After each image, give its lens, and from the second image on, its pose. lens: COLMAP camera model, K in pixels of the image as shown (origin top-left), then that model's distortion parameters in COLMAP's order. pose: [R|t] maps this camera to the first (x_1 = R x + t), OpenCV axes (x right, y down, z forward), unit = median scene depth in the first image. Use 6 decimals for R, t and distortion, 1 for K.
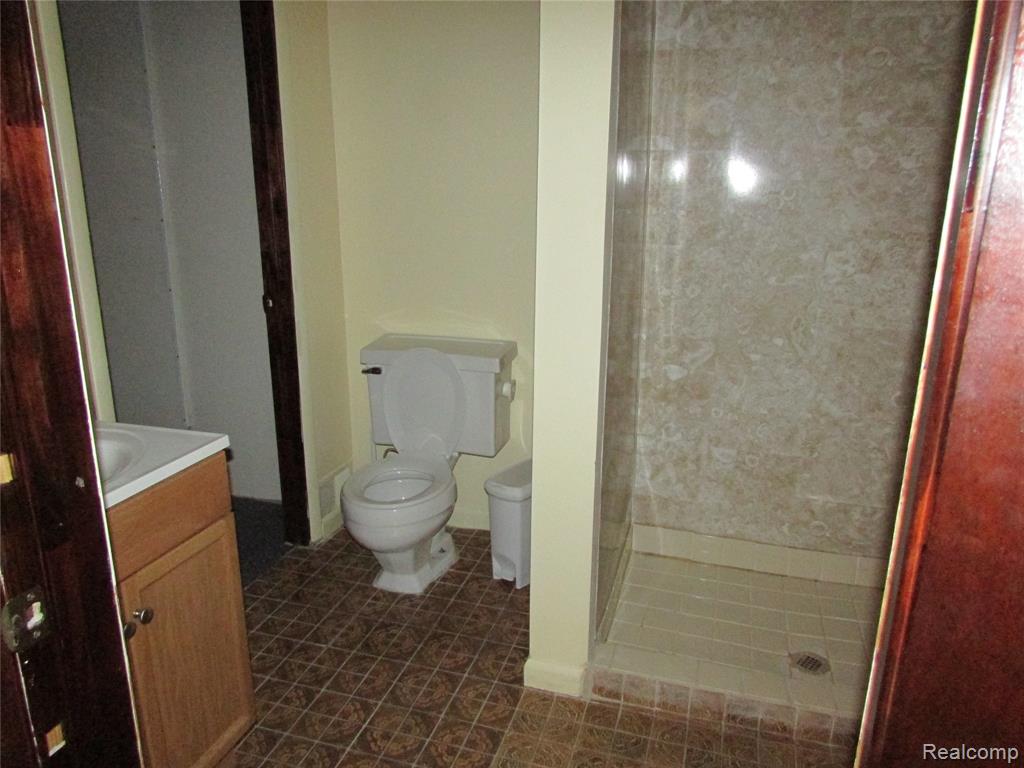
lens RADIAL K [[724.1, 0, 512.0], [0, 724.1, 379.0], [0, 0, 1]] dist [-0.018716, 0.005831]
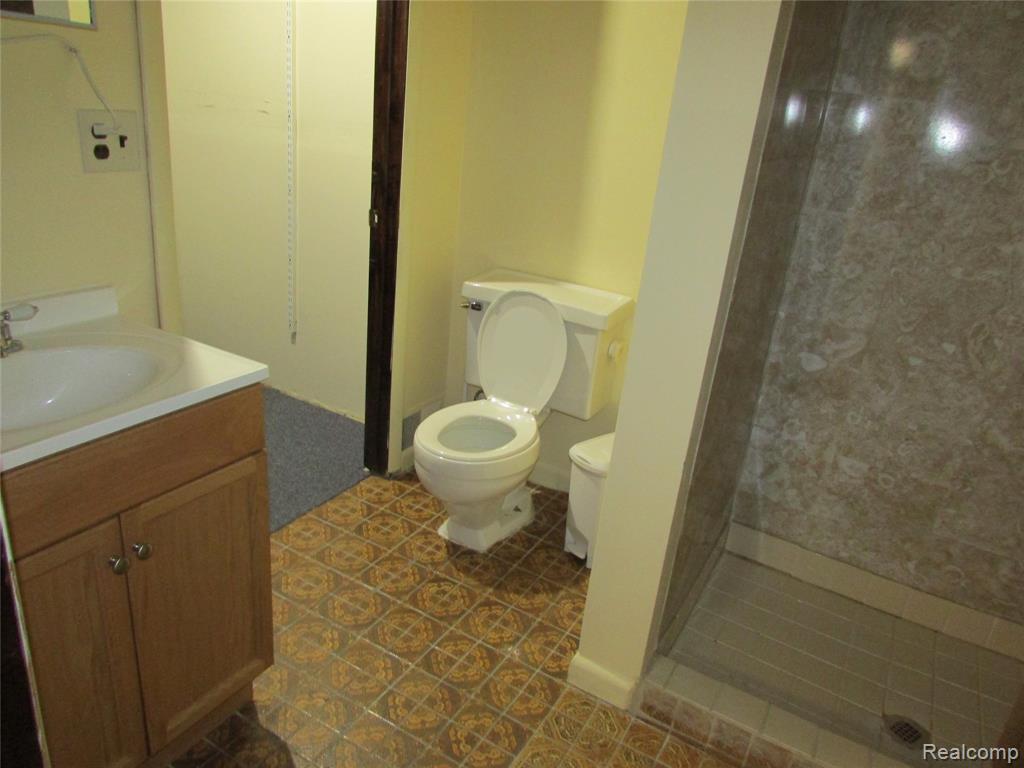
lens RADIAL K [[724.1, 0, 517.1], [0, 724.1, 380.4], [0, 0, 1]] dist [-0.018716, 0.005831]
pose [[0.971146, 0.166854, -0.170399, 0.042124], [-0.149730, 0.982710, 0.108916, -0.033517], [0.185625, -0.080260, 0.979337, 0.117358]]
